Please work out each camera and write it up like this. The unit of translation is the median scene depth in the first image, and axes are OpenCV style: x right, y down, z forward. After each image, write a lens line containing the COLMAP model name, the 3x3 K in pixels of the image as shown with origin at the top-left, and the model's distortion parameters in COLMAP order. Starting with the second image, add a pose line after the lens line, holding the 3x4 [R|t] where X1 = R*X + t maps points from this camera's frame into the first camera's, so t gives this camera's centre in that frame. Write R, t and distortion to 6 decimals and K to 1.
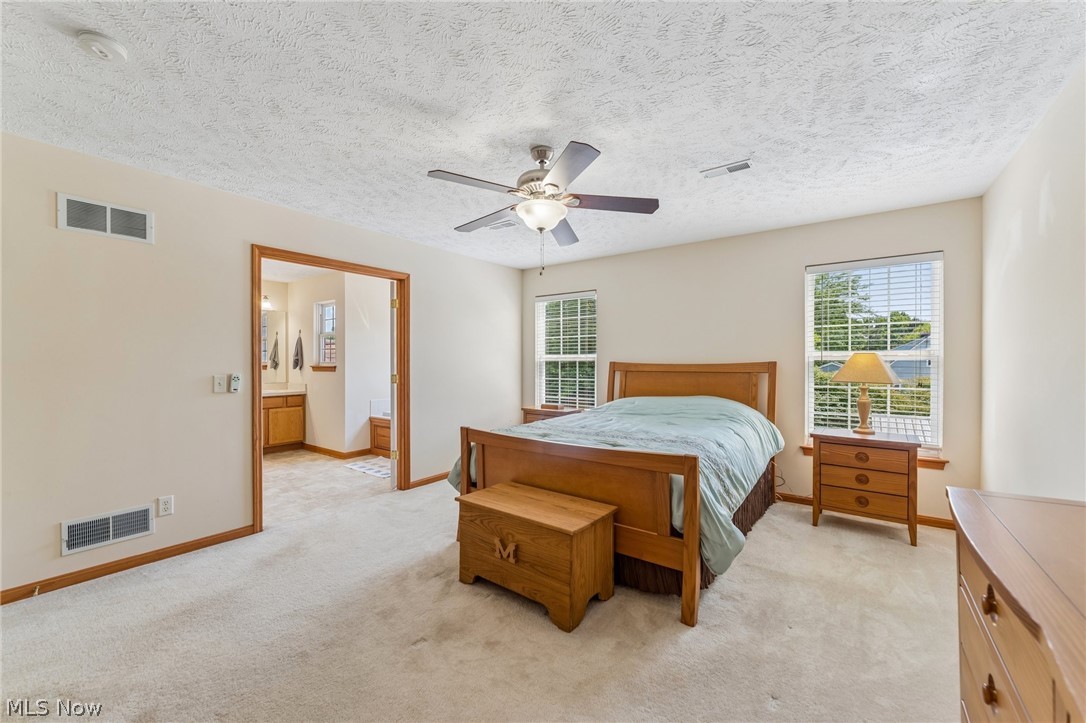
lens RADIAL K [[432.2, 0, 541.6], [0, 432.2, 364.1], [0, 0, 1]] dist [-0.000507, -0.000344]
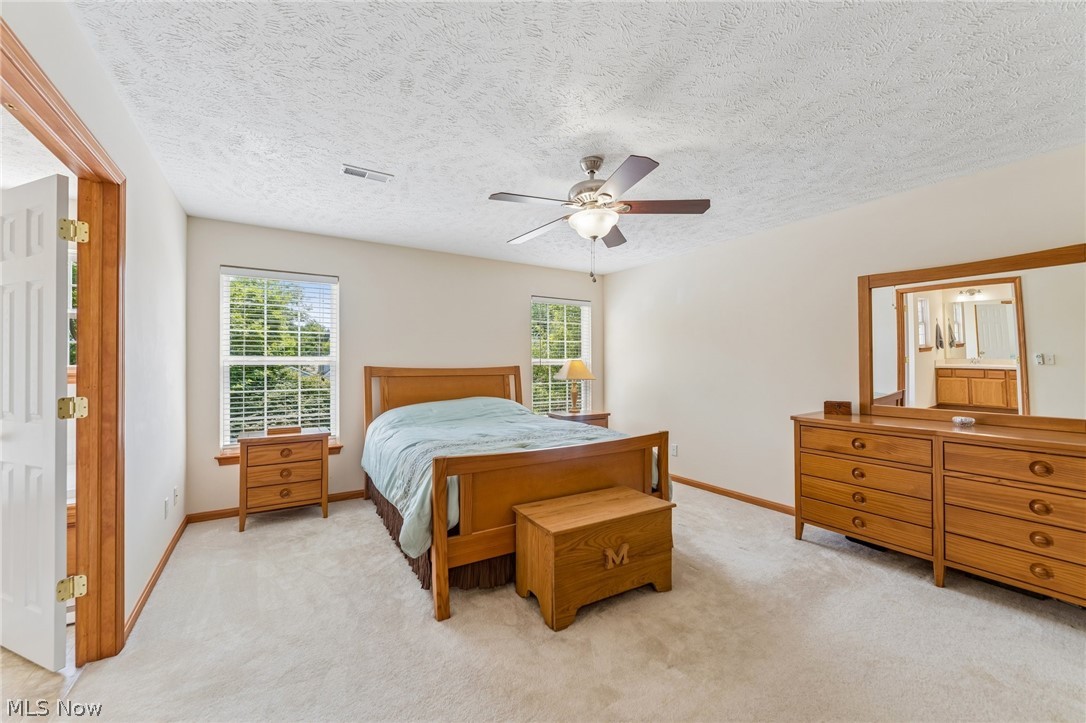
lens RADIAL K [[432.2, 0, 541.6], [0, 432.2, 364.1], [0, 0, 1]] dist [-0.000507, -0.000344]
pose [[0.368960, 0.003060, 0.929440, -0.734643], [0.006880, 0.999958, -0.006023, -0.003694], [-0.929420, 0.008617, 0.368923, 0.542341]]
